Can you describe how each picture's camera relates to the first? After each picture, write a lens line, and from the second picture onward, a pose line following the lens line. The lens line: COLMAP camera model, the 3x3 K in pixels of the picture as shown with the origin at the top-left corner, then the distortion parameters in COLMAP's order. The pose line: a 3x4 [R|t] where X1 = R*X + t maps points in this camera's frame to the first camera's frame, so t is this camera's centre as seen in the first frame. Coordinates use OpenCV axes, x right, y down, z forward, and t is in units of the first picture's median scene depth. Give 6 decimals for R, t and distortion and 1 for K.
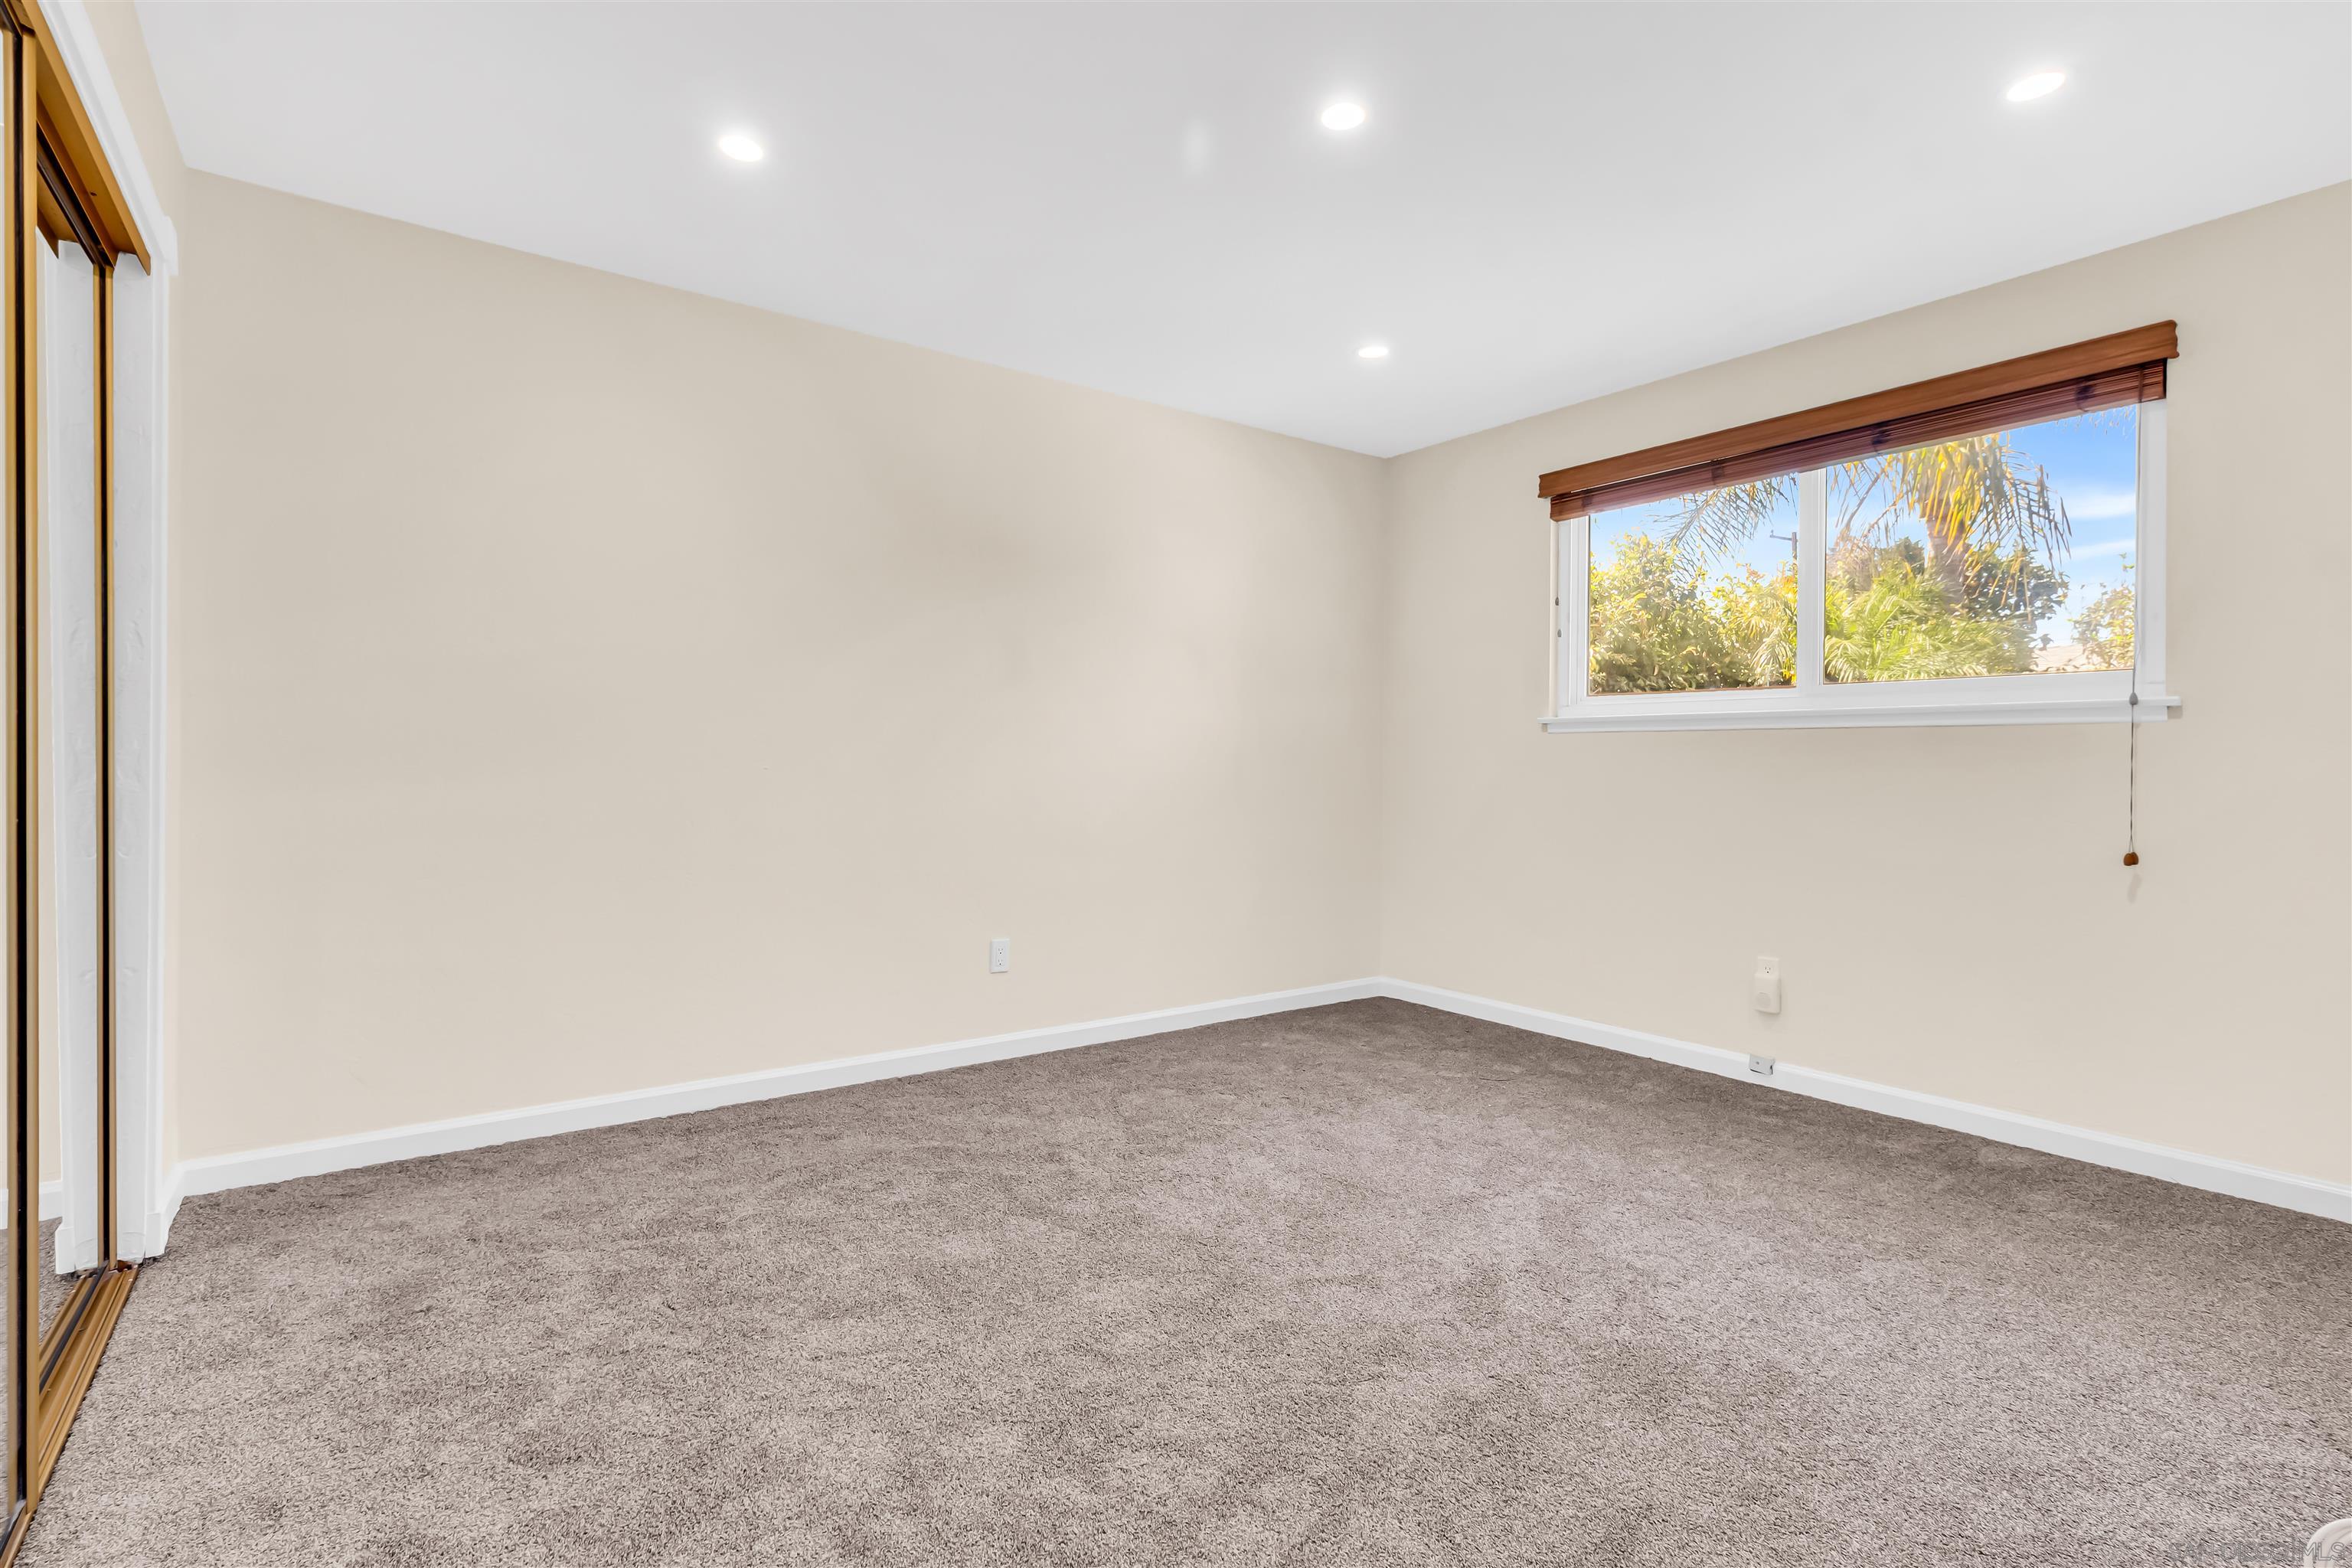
lens RADIAL K [[1096.0, 0, 1171.2], [0, 1096.0, 757.6], [0, 0, 1]] dist [0.000393, 0.000143]
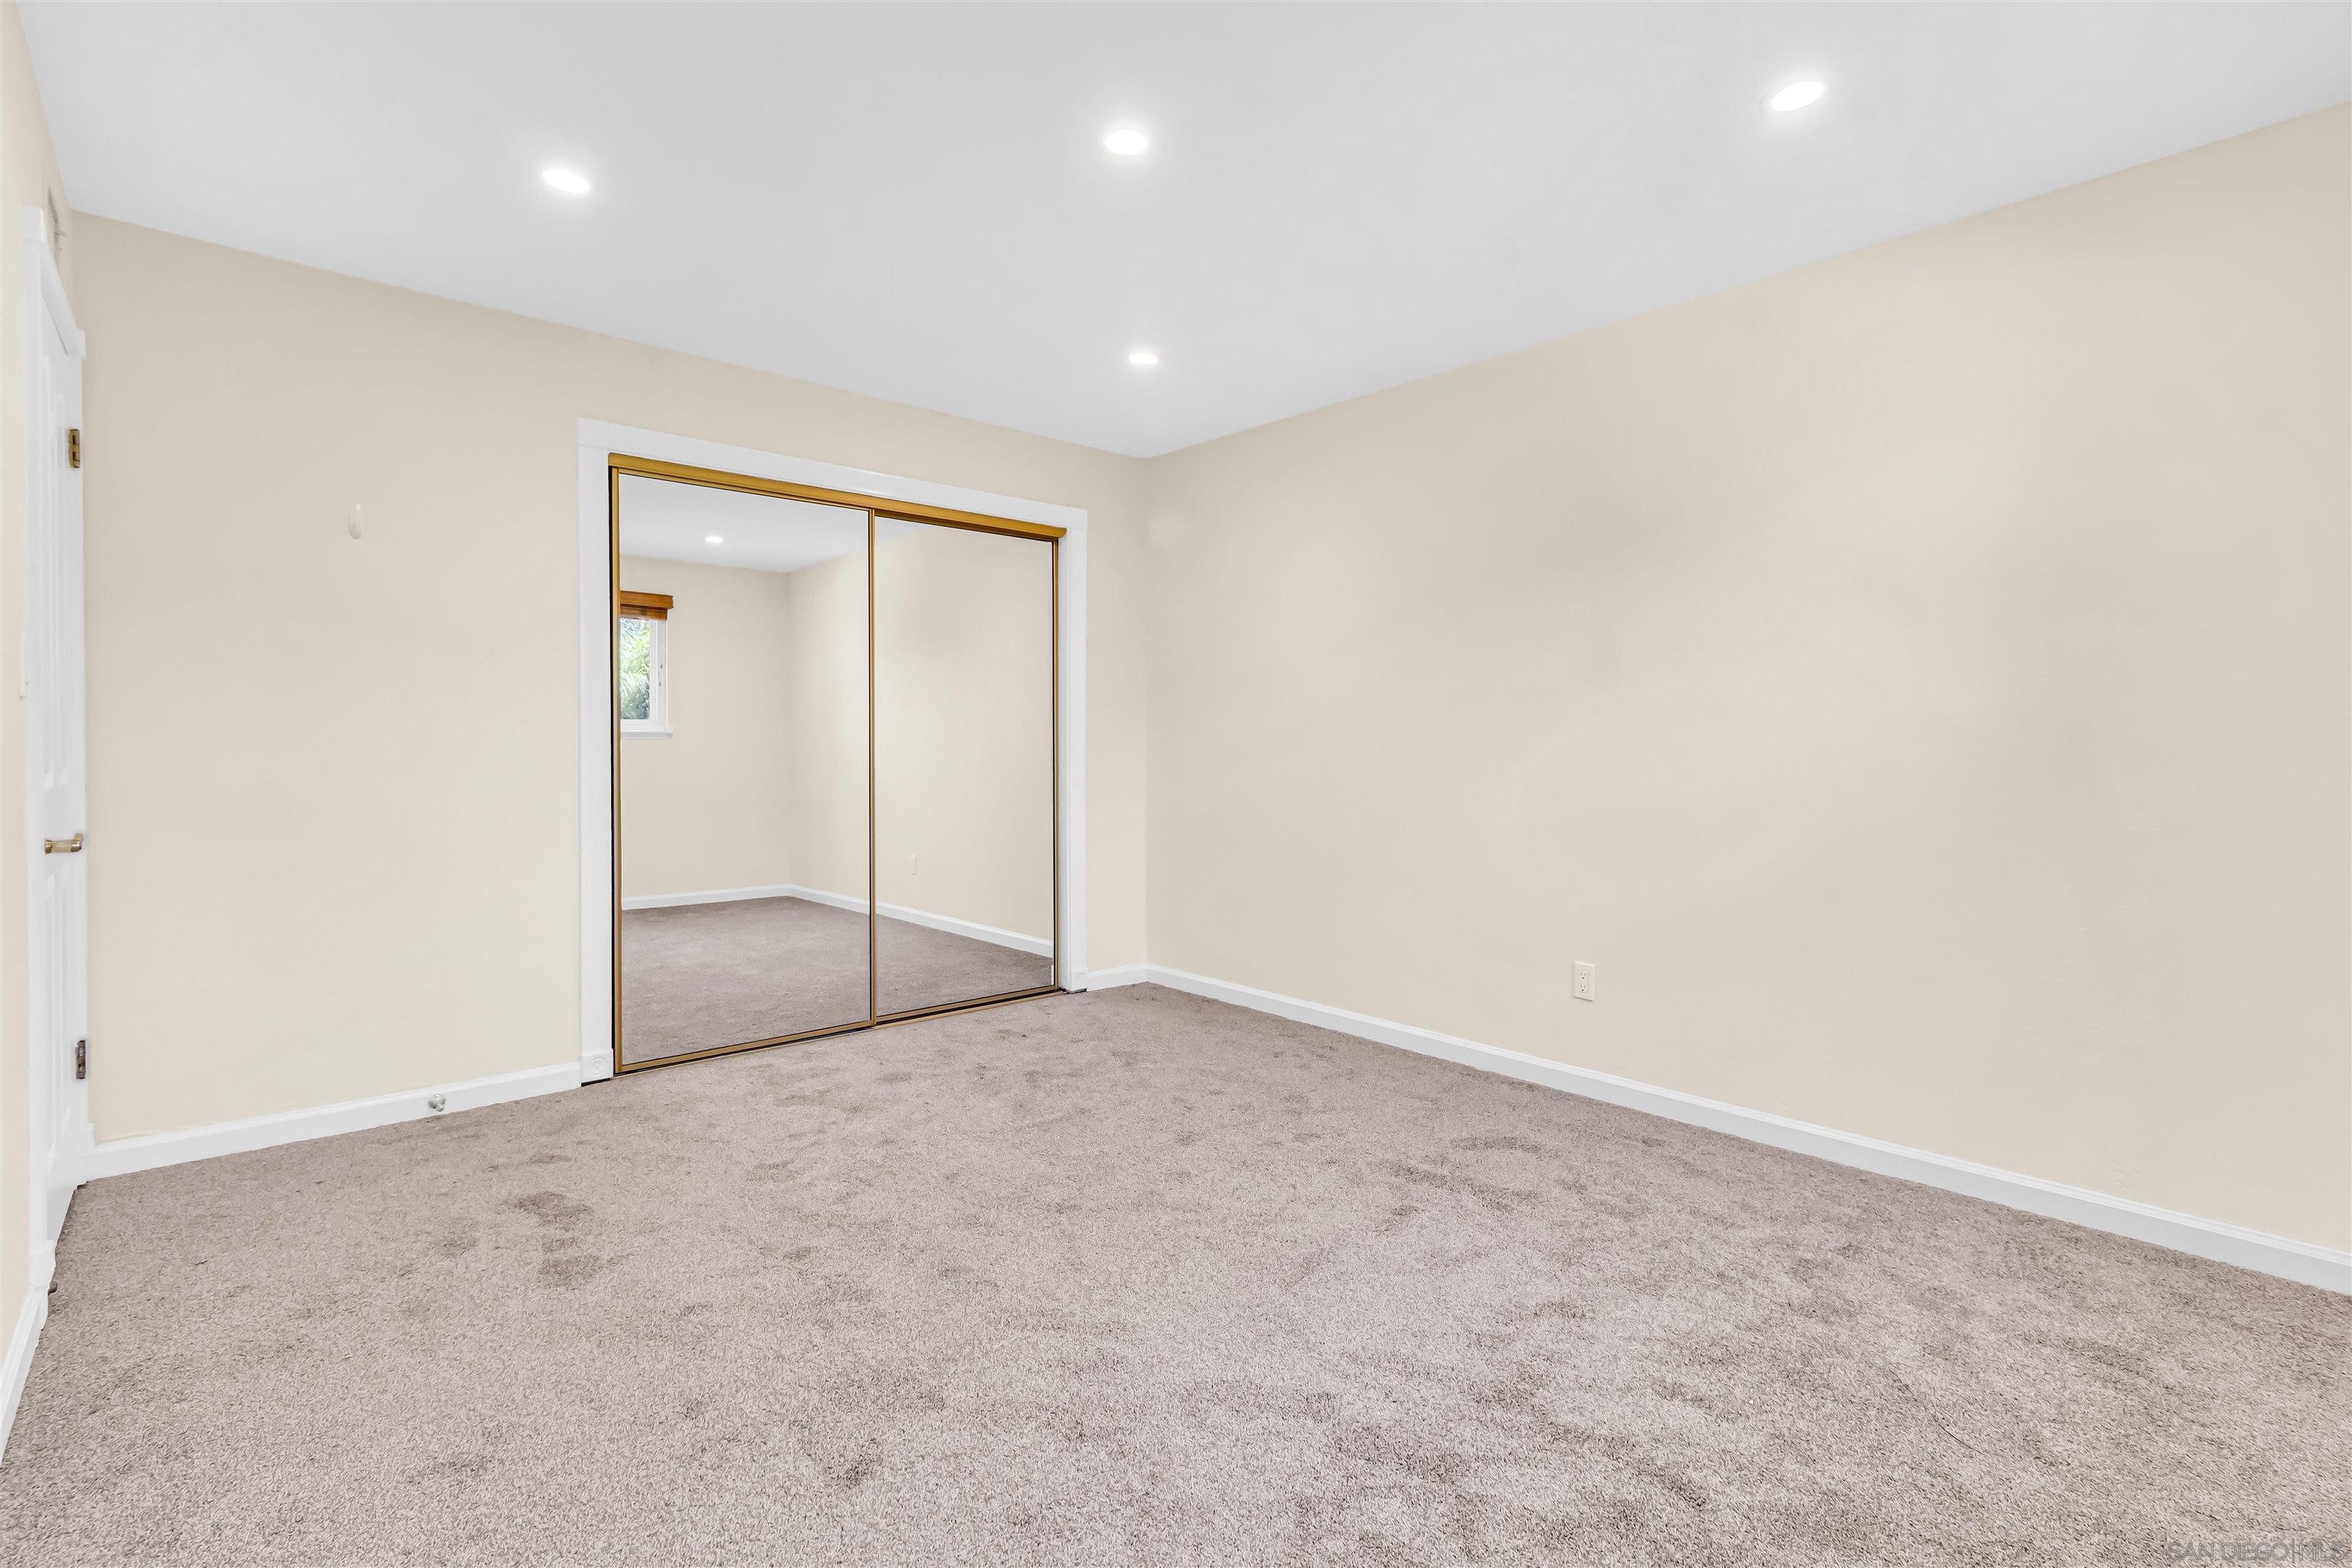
lens RADIAL K [[1096.0, 0, 1171.2], [0, 1096.0, 757.6], [0, 0, 1]] dist [0.000393, 0.000143]
pose [[0.079975, 0.006401, -0.996776, 1.051865], [0.007327, 0.999949, 0.007009, -0.017068], [0.996770, -0.007864, 0.079924, 0.866210]]
